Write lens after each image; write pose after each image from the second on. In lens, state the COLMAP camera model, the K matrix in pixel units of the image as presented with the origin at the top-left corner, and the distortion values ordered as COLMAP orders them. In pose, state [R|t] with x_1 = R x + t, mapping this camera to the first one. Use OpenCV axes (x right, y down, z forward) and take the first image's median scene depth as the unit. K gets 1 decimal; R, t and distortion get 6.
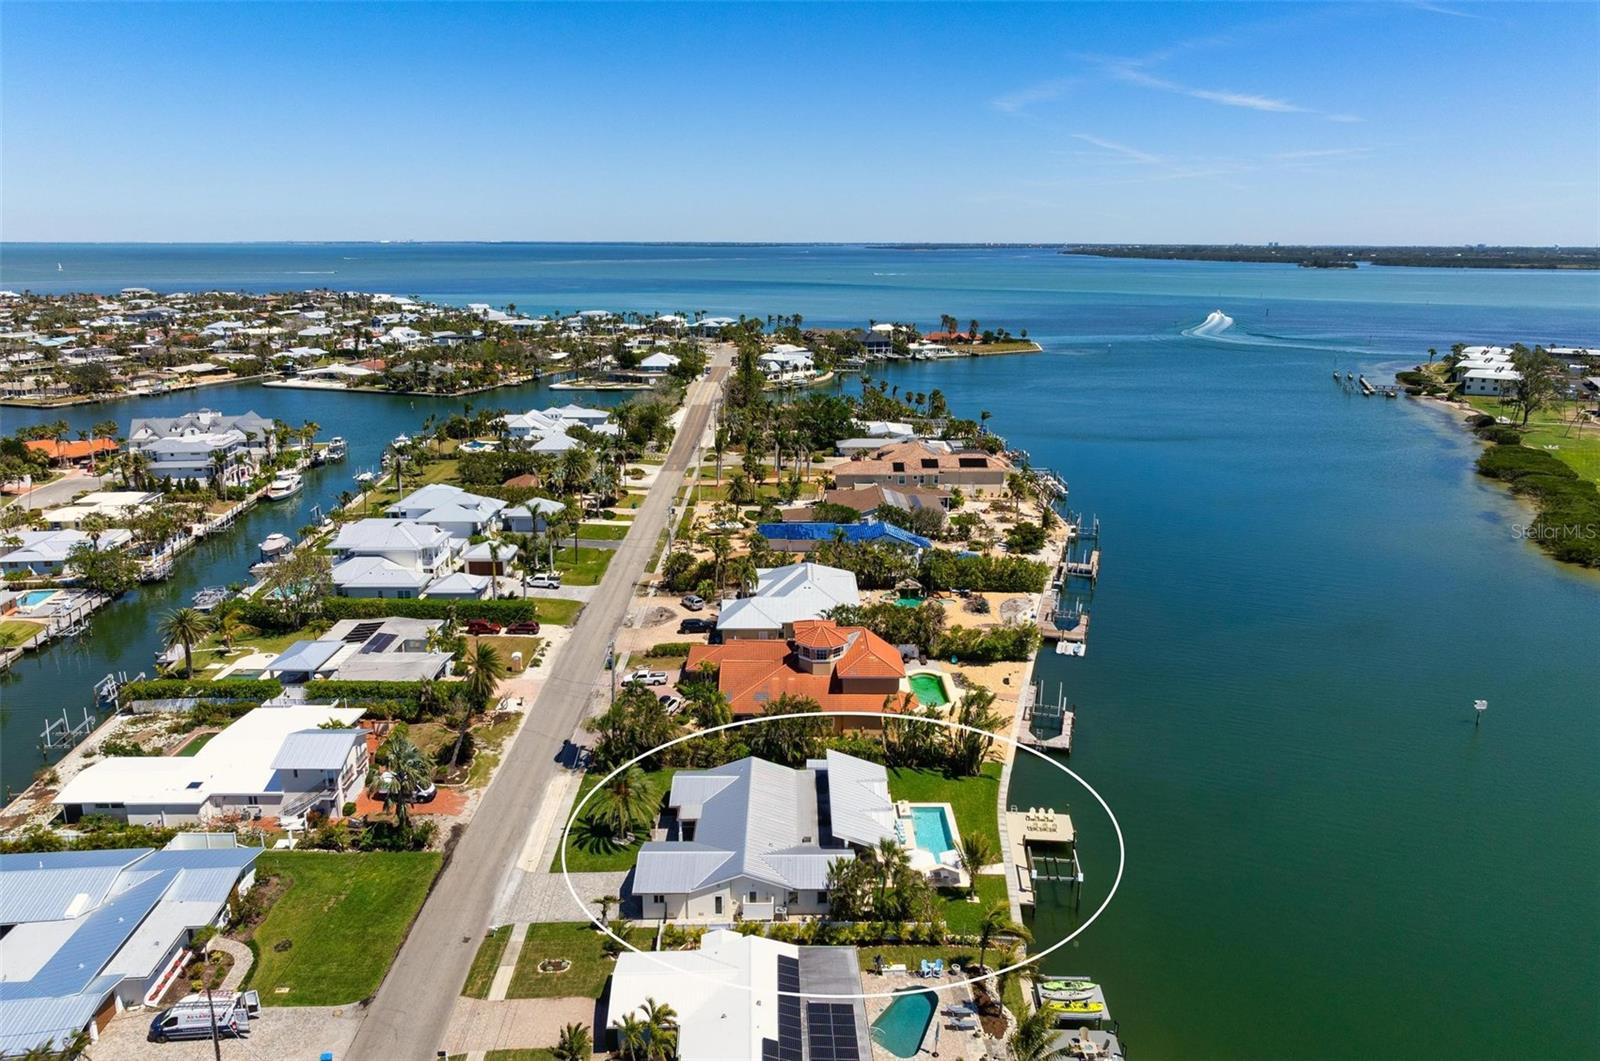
lens RADIAL K [[1114.3, 0, 794.1], [0, 1114.3, 521.8], [0, 0, 1]] dist [-0.001698, 0.001080]
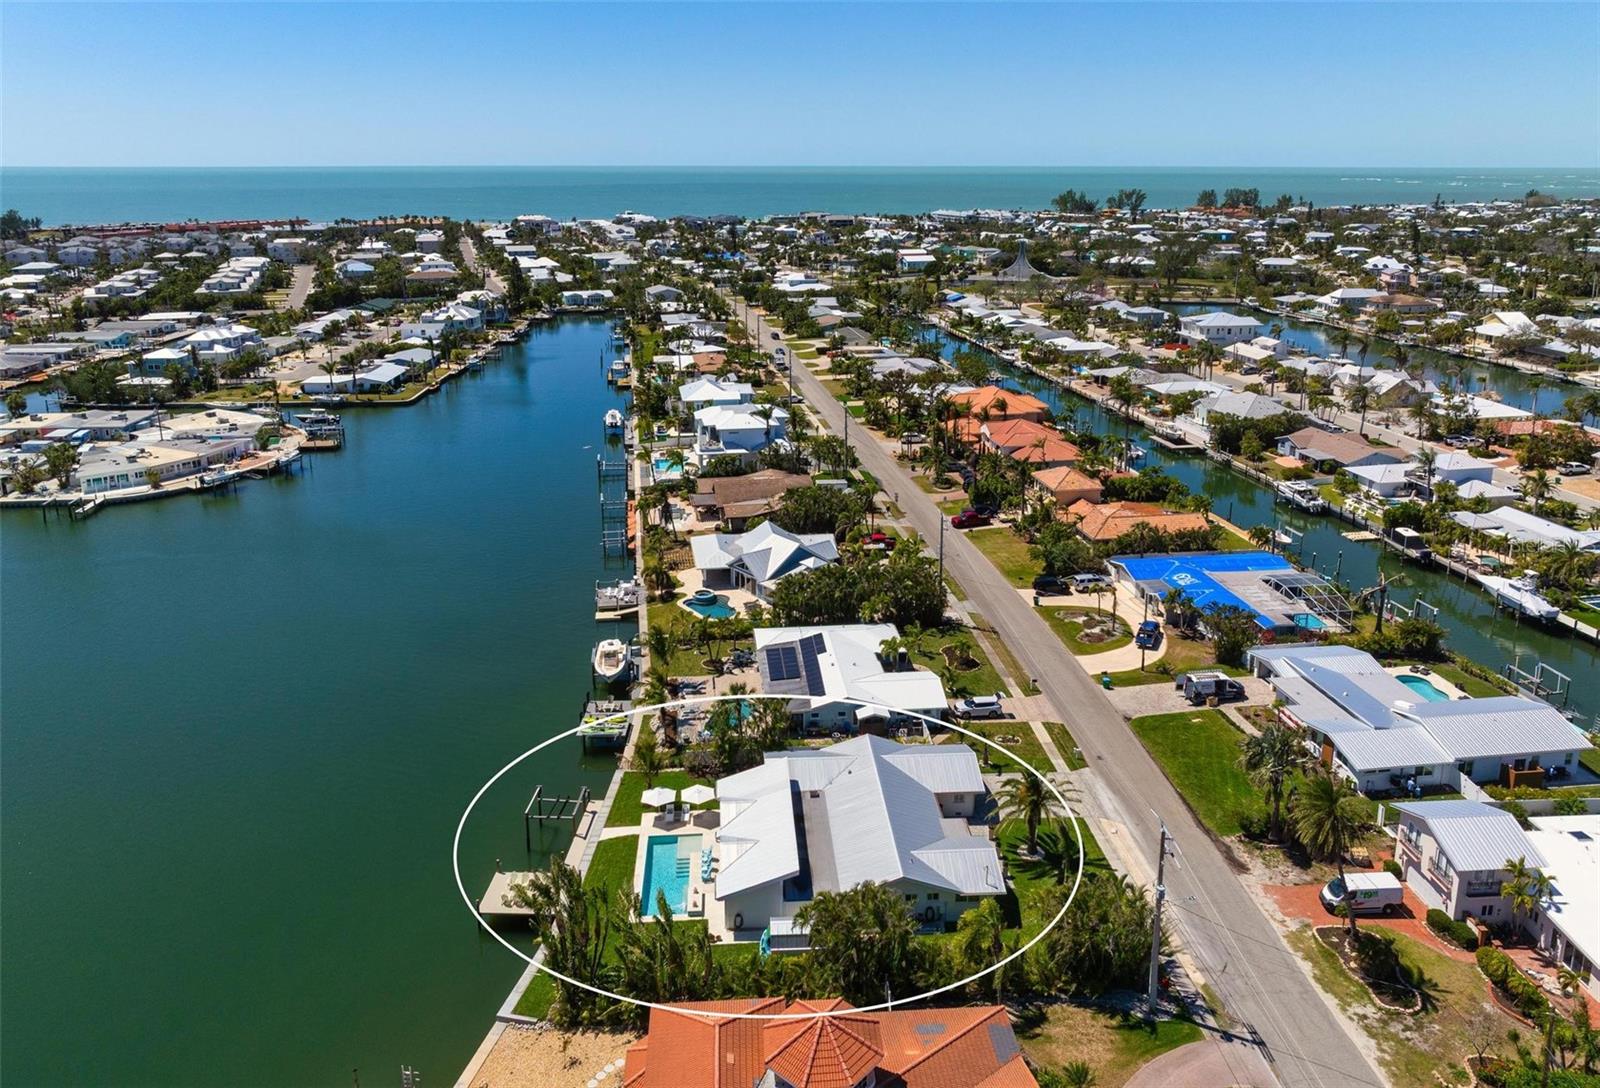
lens RADIAL K [[1137.6, 0, 809.3], [0, 1137.6, 529.3], [0, 0, 1]] dist [0.005685, -0.006304]
pose [[-0.997637, 0.016207, -0.066761, 0.031277], [-0.021846, 0.846491, 0.531954, -0.168849], [0.065134, 0.532156, -0.844137, 0.691129]]
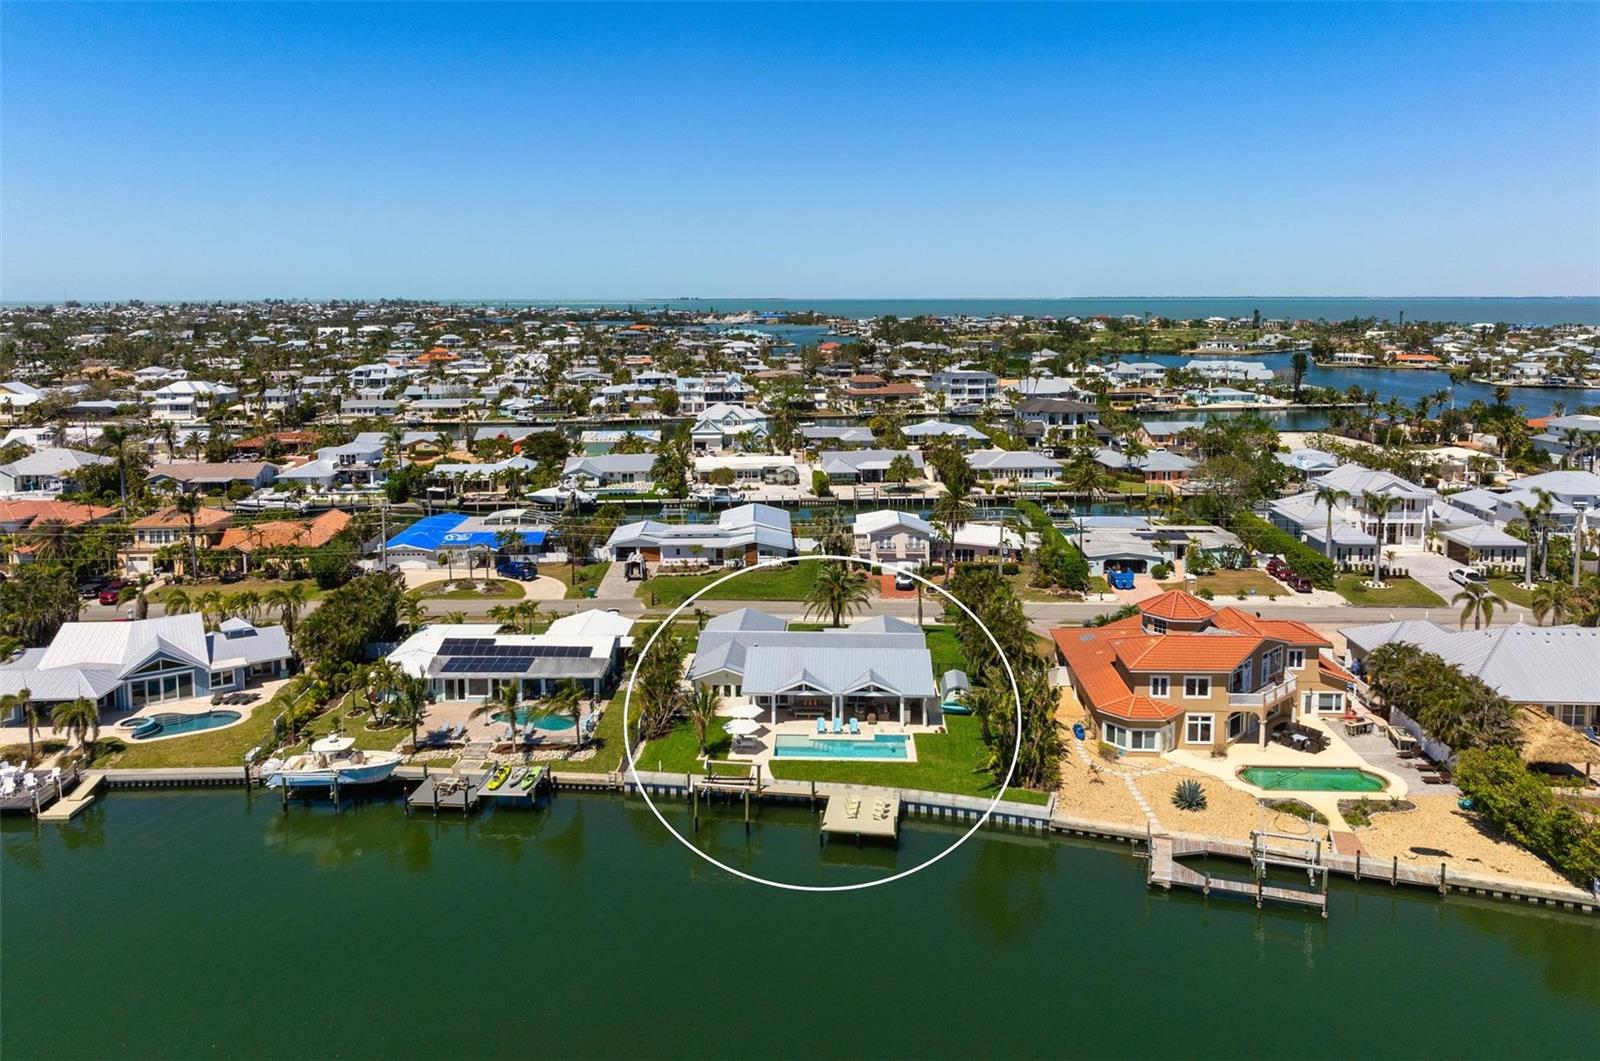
lens RADIAL K [[1114.3, 0, 810.7], [0, 1114.3, 477.4], [0, 0, 1]] dist [-0.001698, 0.001080]
pose [[-0.042423, 0.158662, -0.986421, 0.404030], [-0.244809, 0.955562, 0.164227, -0.021454], [0.968643, 0.248452, -0.001696, 0.405039]]
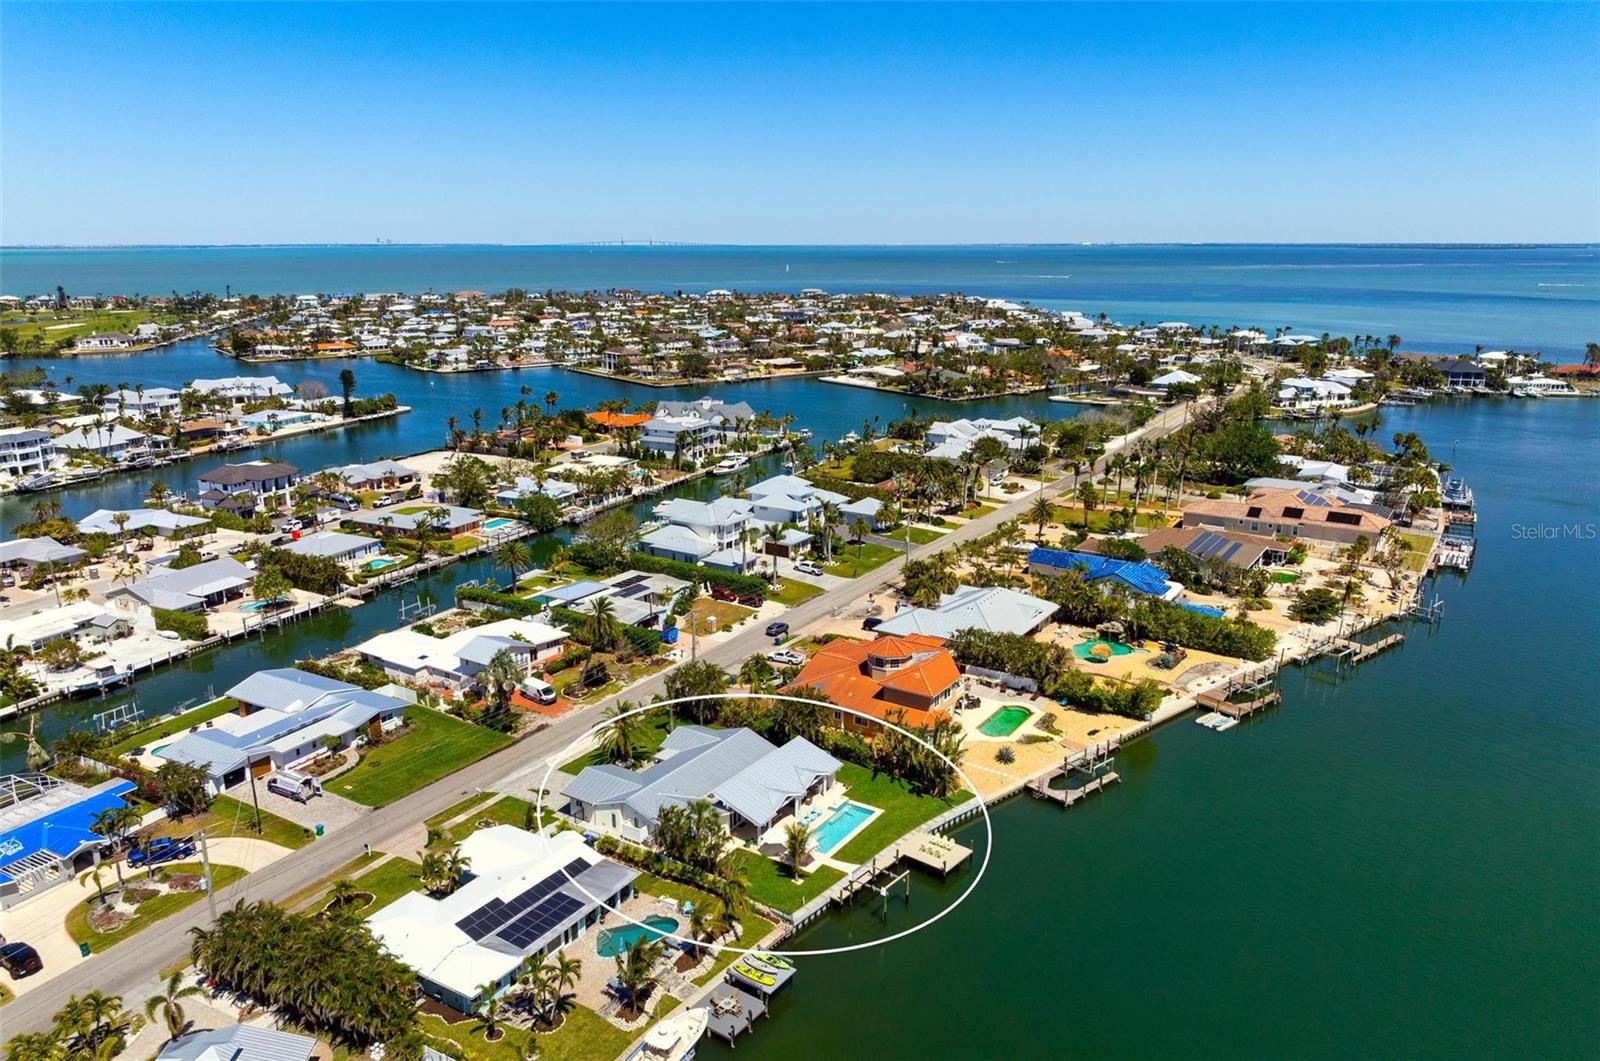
lens RADIAL K [[1114.3, 0, 797.8], [0, 1114.3, 529.1], [0, 0, 1]] dist [-0.001698, 0.001080]
pose [[0.832529, 0.133877, -0.537561, 0.284650], [-0.131503, 0.990383, 0.042989, -0.025792], [0.538147, 0.034901, 0.842128, 0.012384]]
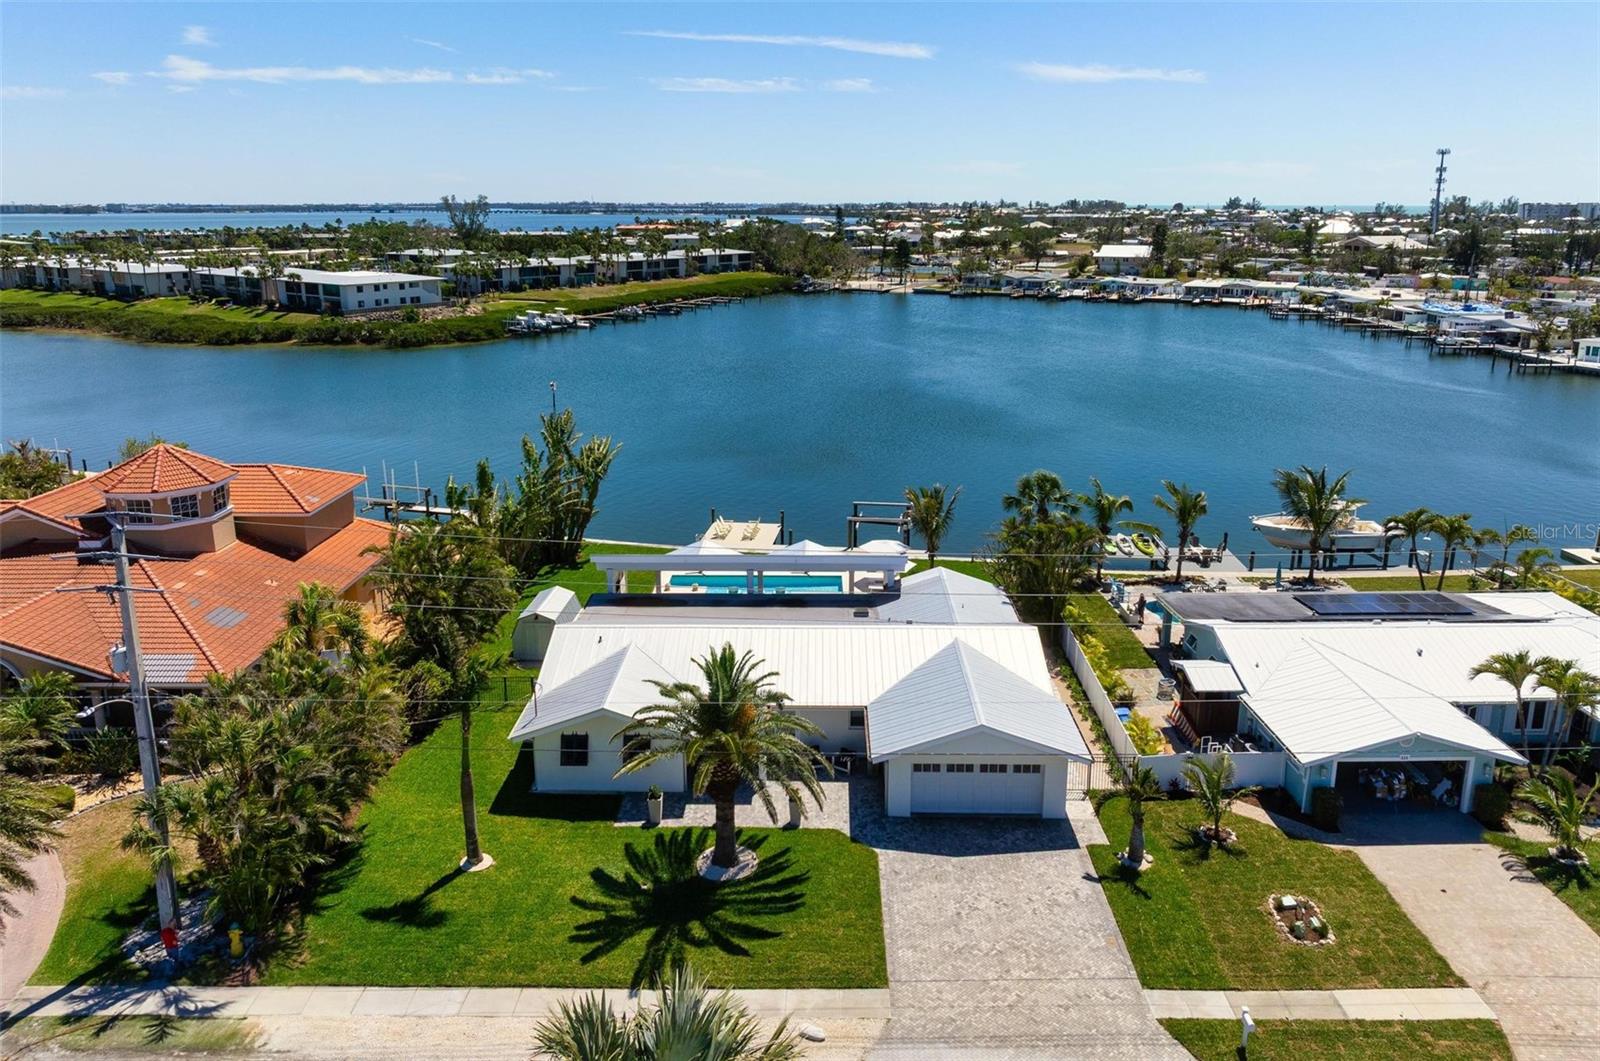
lens RADIAL K [[1114.3, 0, 805.5], [0, 1114.3, 520.6], [0, 0, 1]] dist [-0.001698, 0.001080]
pose [[0.021583, -0.278693, 0.960138, -0.207156], [0.245421, 0.932453, 0.265140, 0.036935], [-0.969176, 0.229915, 0.088522, 0.395576]]
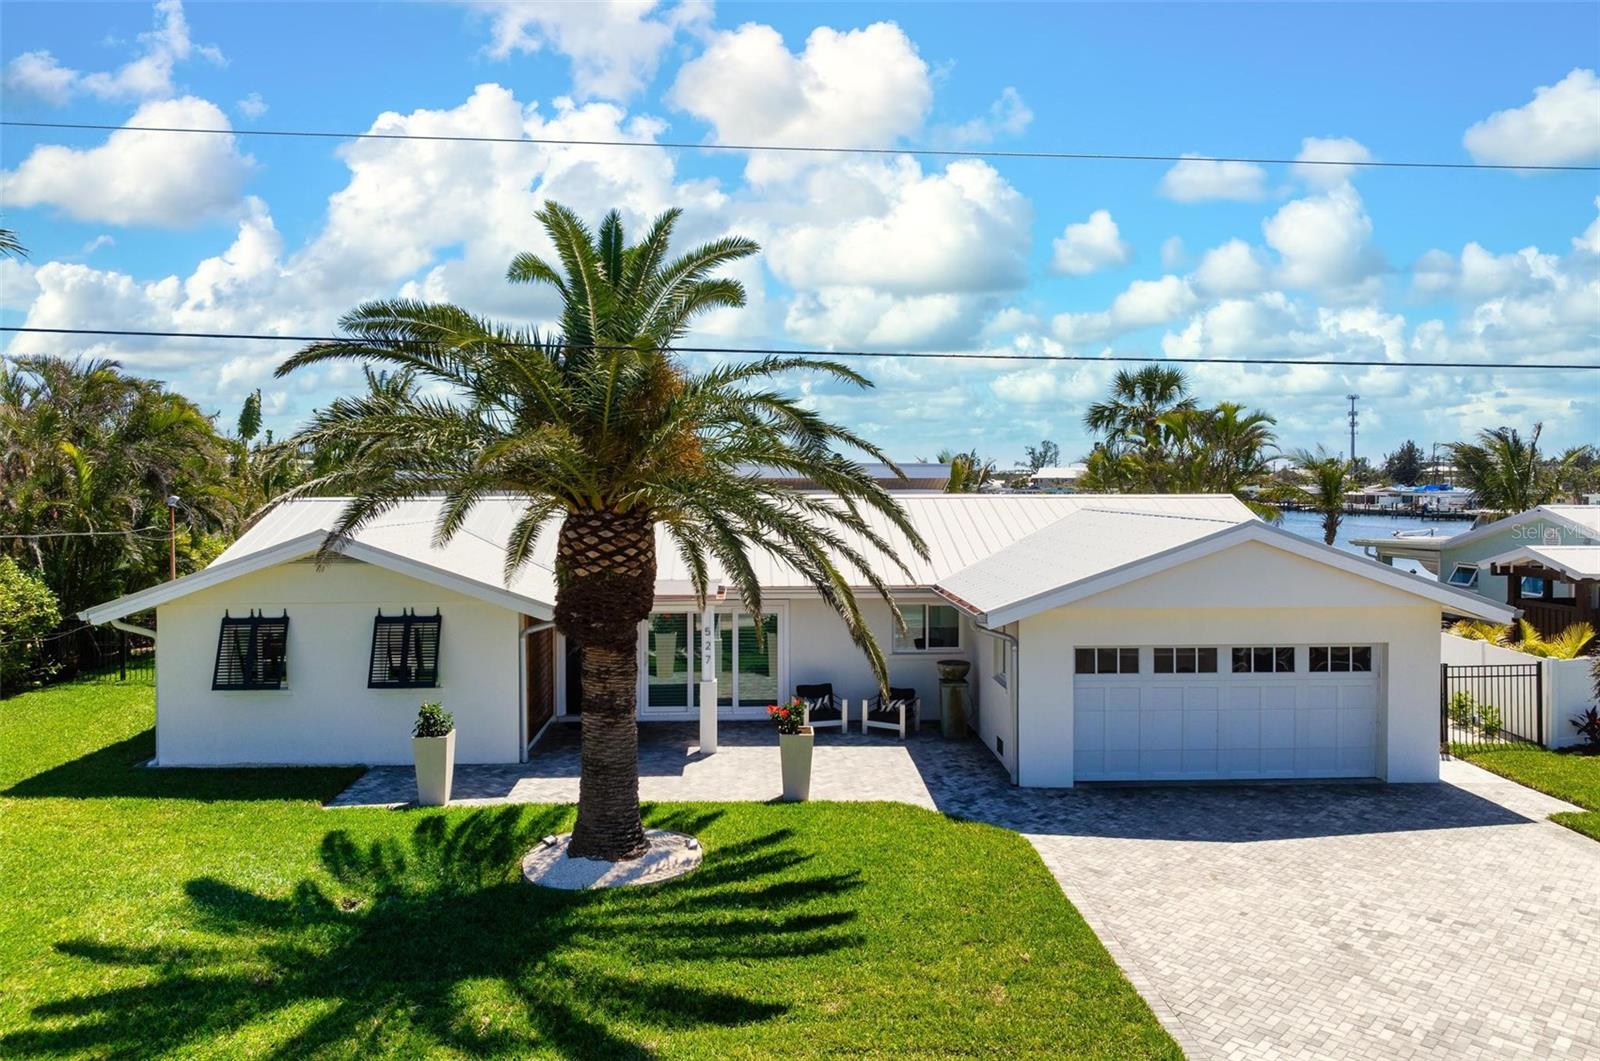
lens RADIAL K [[1114.3, 0, 804.8], [0, 1114.3, 531.0], [0, 0, 1]] dist [-0.001698, 0.001080]
pose [[-0.044902, -0.037659, 0.998281, -0.121569], [0.247310, 0.967765, 0.047632, 0.107216], [-0.967896, 0.249023, -0.034141, 0.420865]]
